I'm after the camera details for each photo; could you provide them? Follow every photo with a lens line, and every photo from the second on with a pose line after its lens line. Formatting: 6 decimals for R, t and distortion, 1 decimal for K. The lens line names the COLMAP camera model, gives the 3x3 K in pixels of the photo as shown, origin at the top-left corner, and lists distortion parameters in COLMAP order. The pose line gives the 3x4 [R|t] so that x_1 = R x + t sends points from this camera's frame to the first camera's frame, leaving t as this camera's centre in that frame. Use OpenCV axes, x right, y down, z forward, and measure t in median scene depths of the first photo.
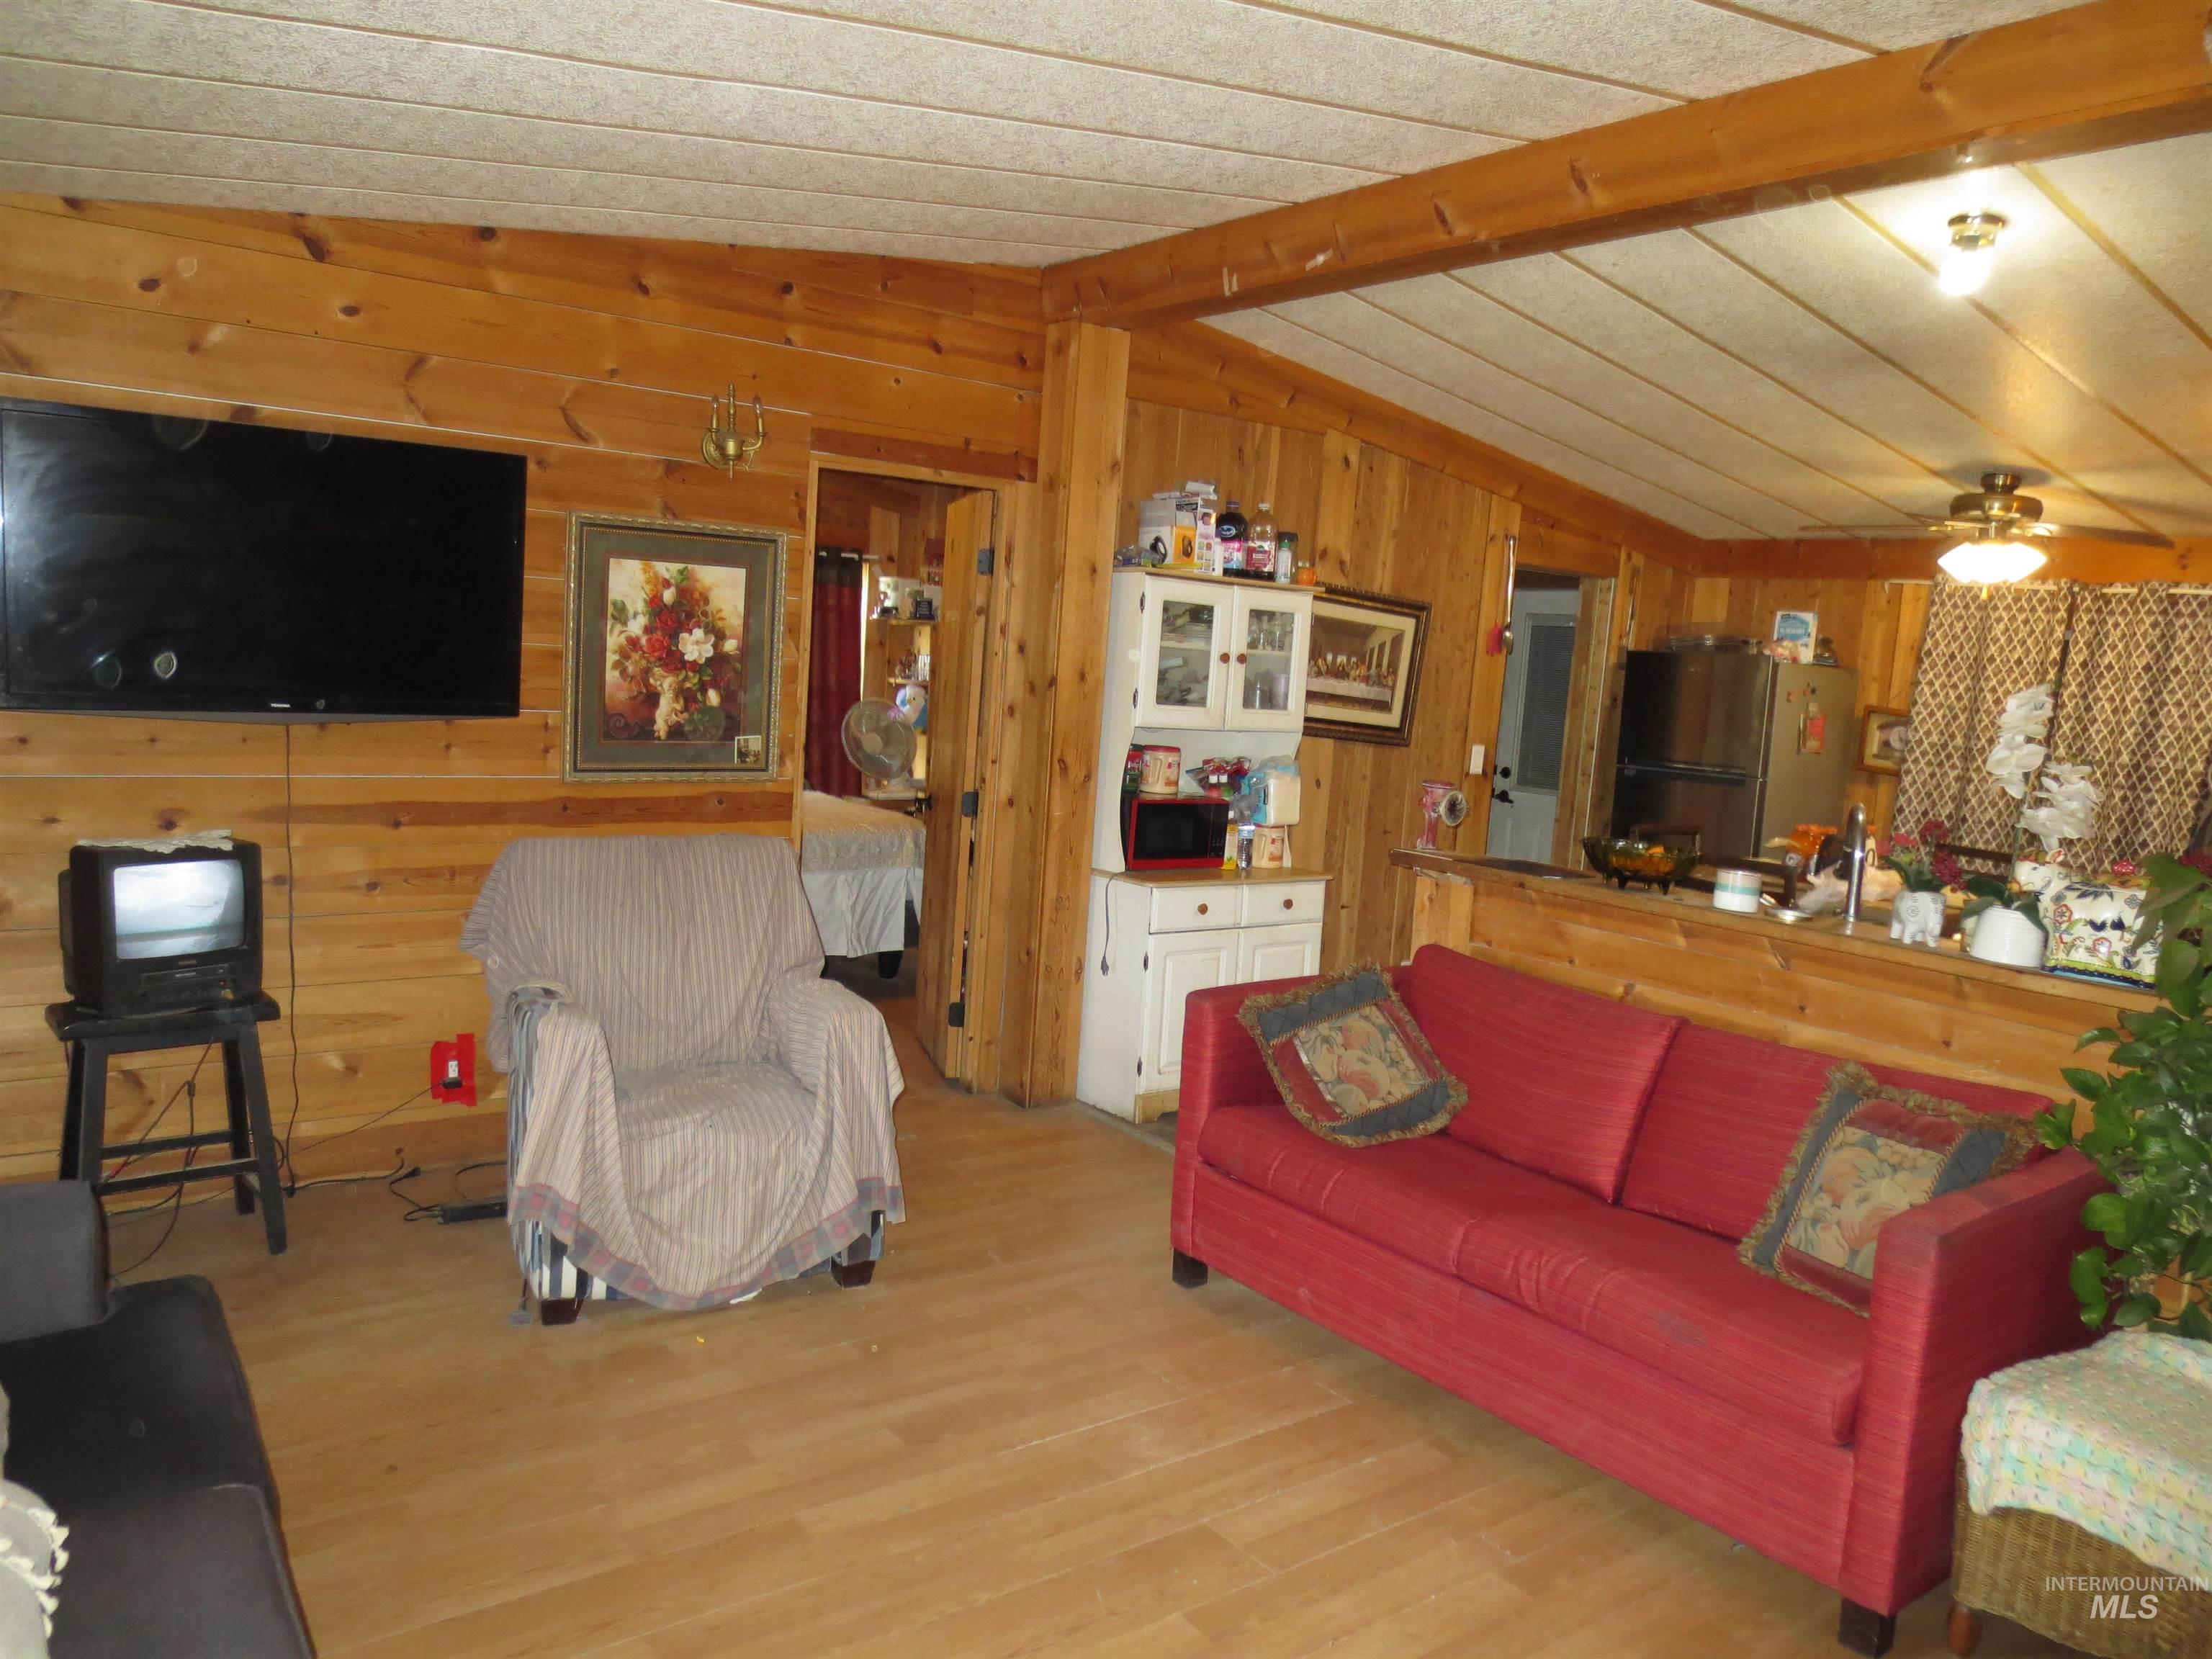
lens RADIAL K [[1572.7, 0, 1106.0], [0, 1572.7, 829.5], [0, 0, 1]] dist [-0.035459, 0.021803]
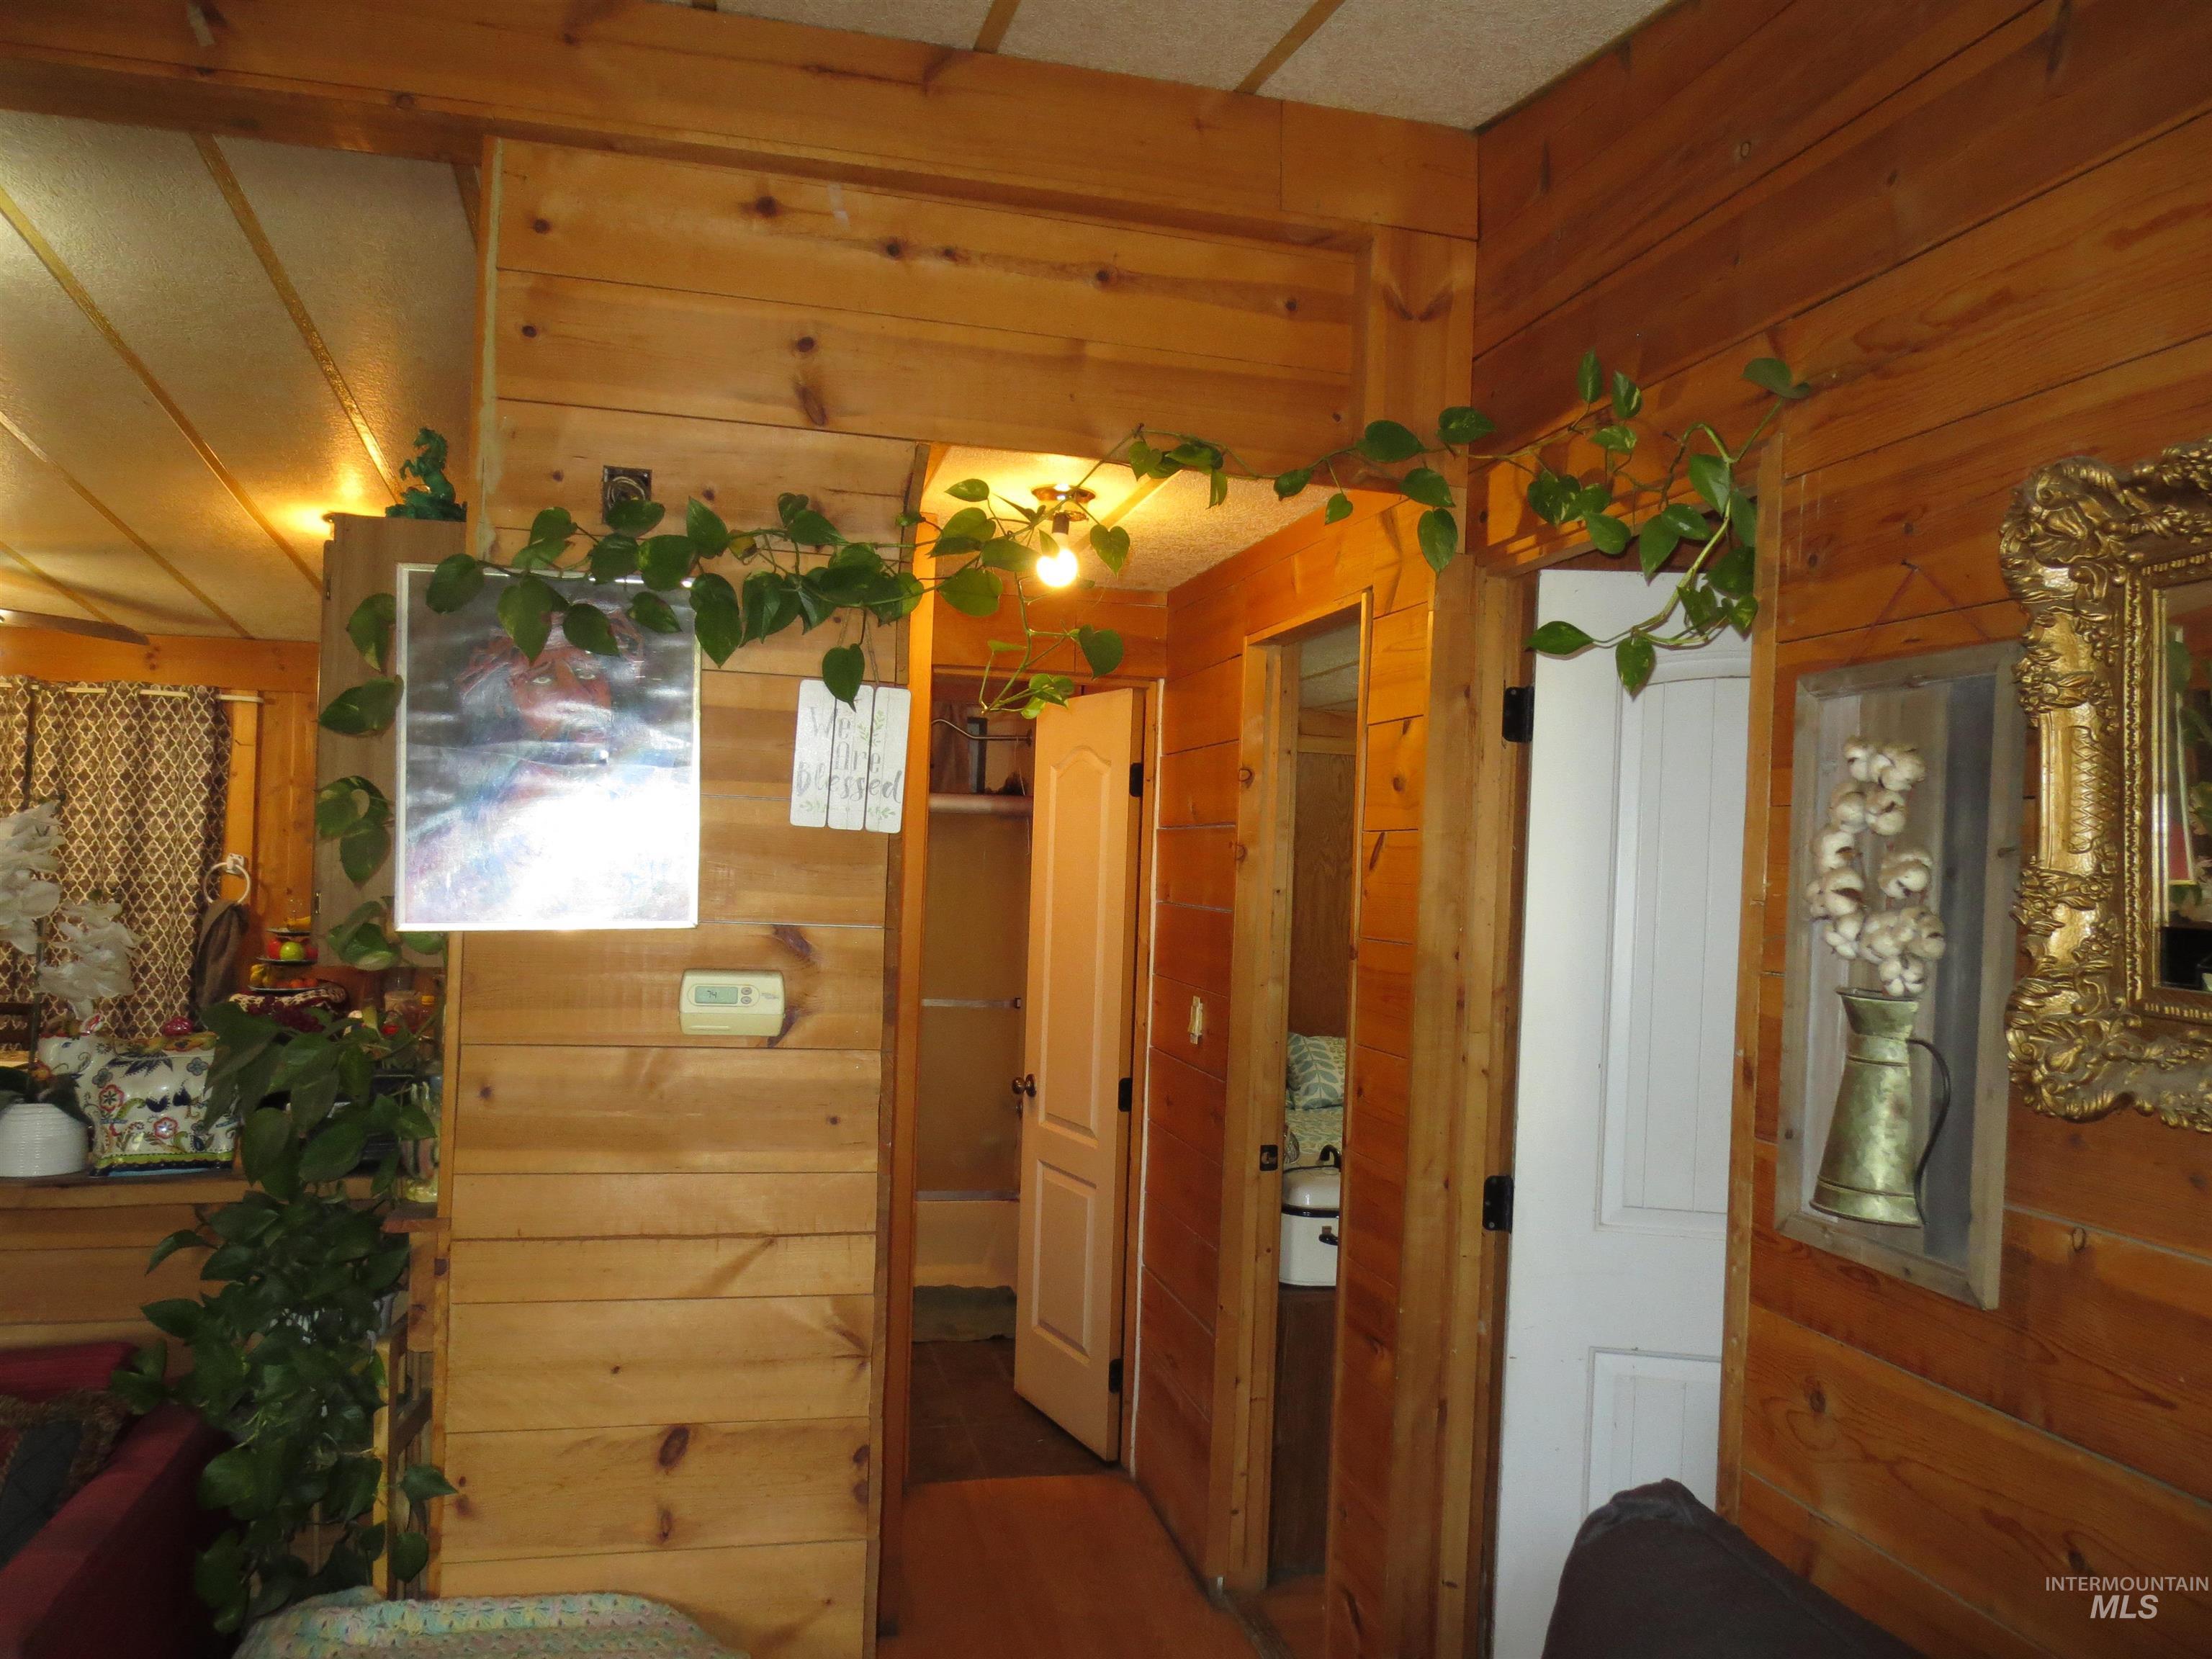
lens RADIAL K [[1559.2, 0, 1106.0], [0, 1559.2, 829.5], [0, 0, 1]] dist [-0.042155, 0.020065]
pose [[0.383904, -0.050781, 0.921975, 0.105431], [0.112781, 0.993590, 0.007764, -0.026870], [-0.916459, 0.101000, 0.387171, 0.231096]]
